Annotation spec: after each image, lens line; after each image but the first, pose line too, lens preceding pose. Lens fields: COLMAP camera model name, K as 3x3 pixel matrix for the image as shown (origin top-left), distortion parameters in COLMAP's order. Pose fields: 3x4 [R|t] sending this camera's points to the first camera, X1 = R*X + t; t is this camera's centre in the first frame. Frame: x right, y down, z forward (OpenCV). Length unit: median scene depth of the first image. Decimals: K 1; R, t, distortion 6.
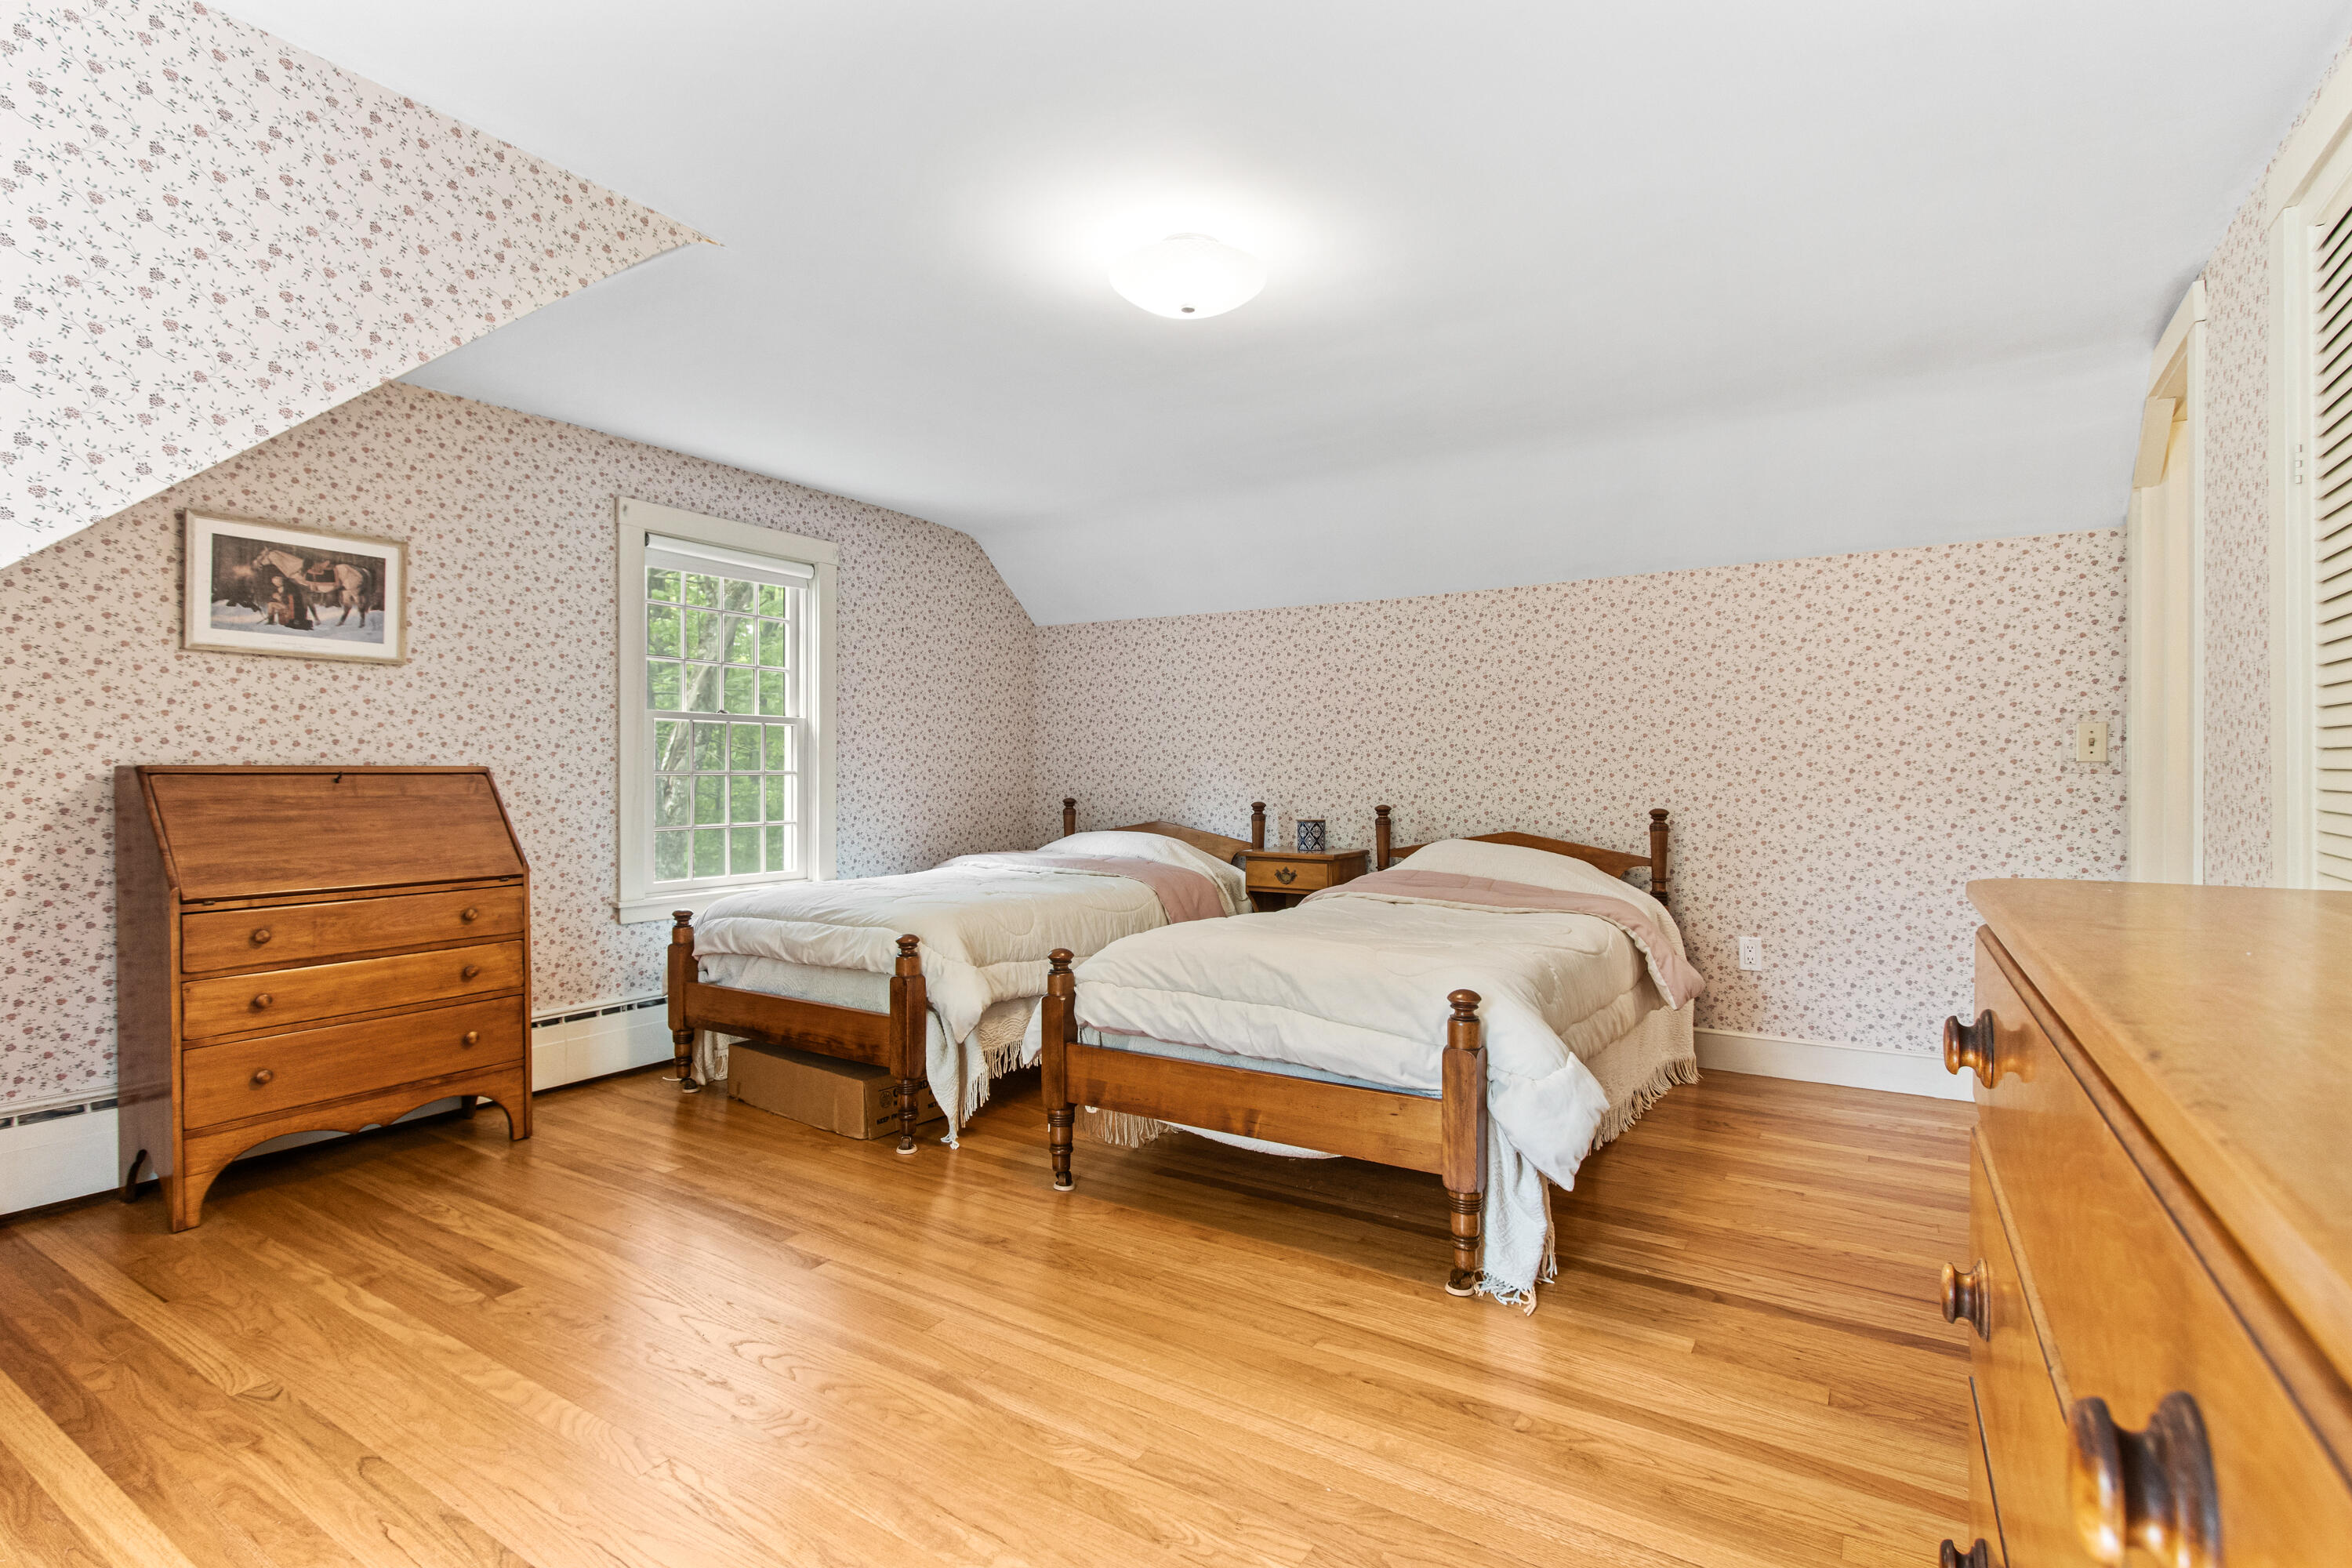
lens RADIAL K [[1091.7, 0, 1164.6], [0, 1091.7, 779.8], [0, 0, 1]] dist [-0.001632, -0.000404]
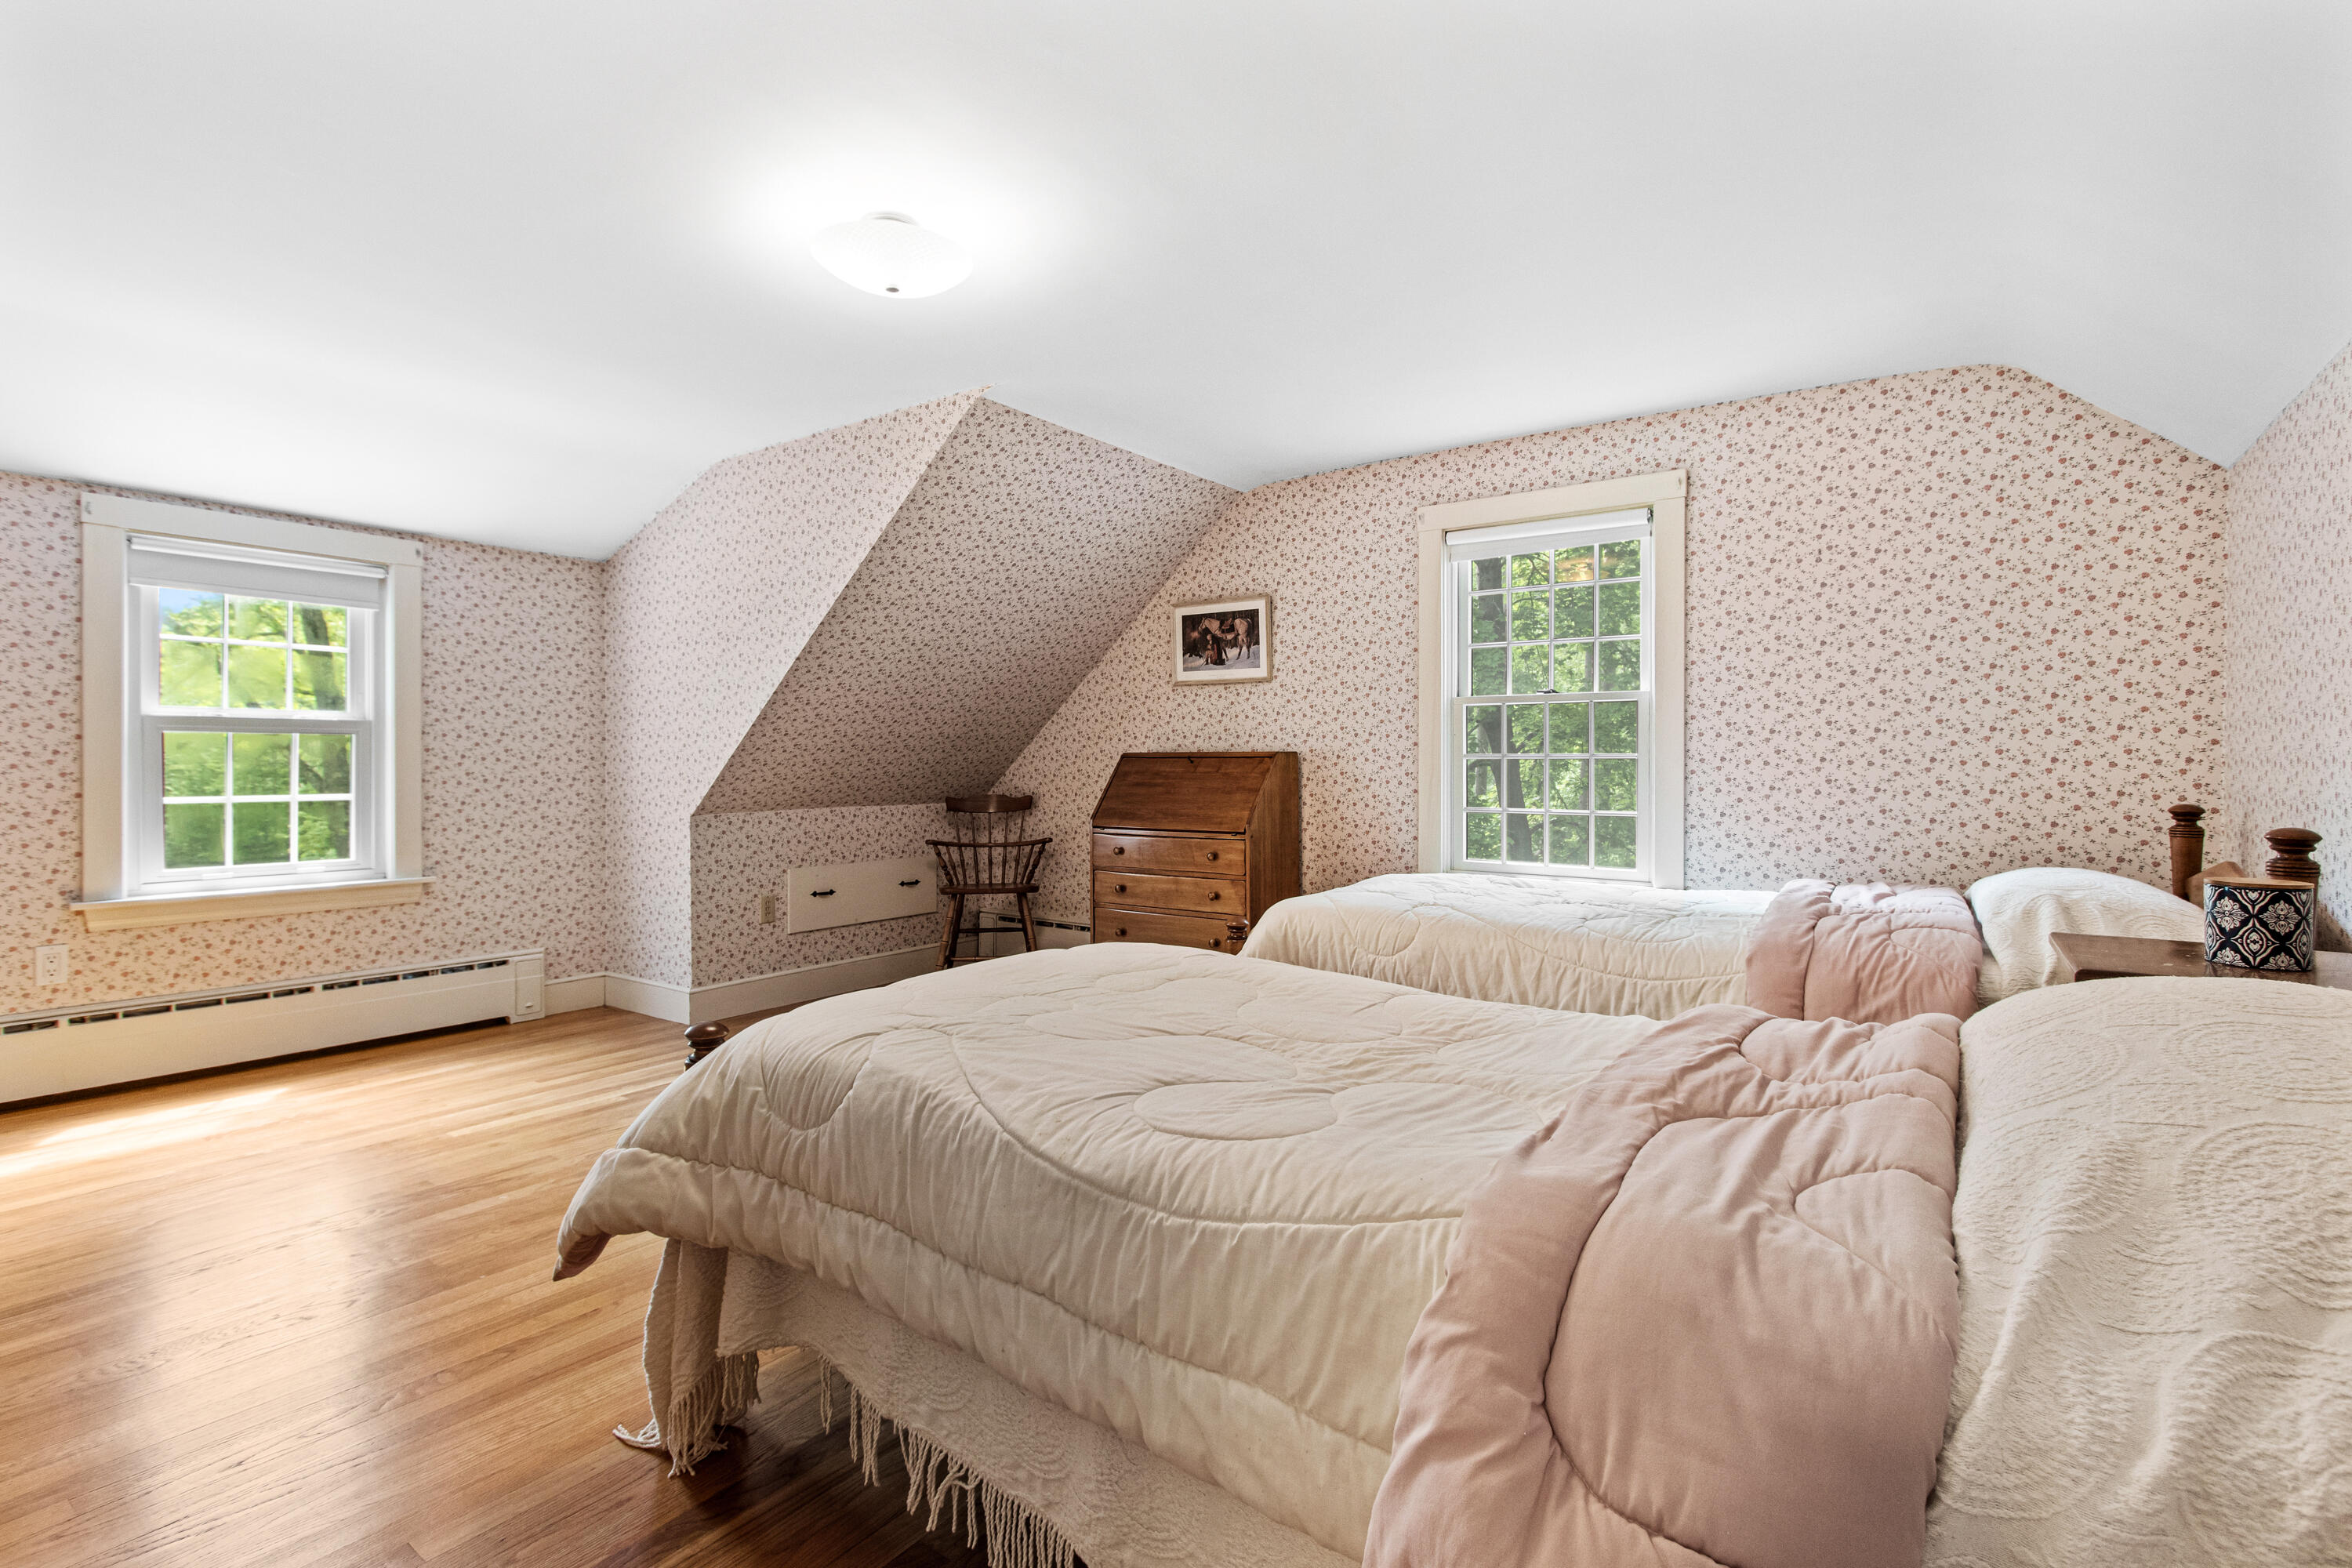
lens RADIAL K [[1091.7, 0, 1160.0], [0, 1091.7, 772.9], [0, 0, 1]] dist [-0.001632, -0.000404]
pose [[-0.044979, 0.007075, -0.998963, 0.766978], [-0.008246, 0.999938, 0.007453, 0.005666], [0.998954, 0.008573, -0.044918, 0.967609]]
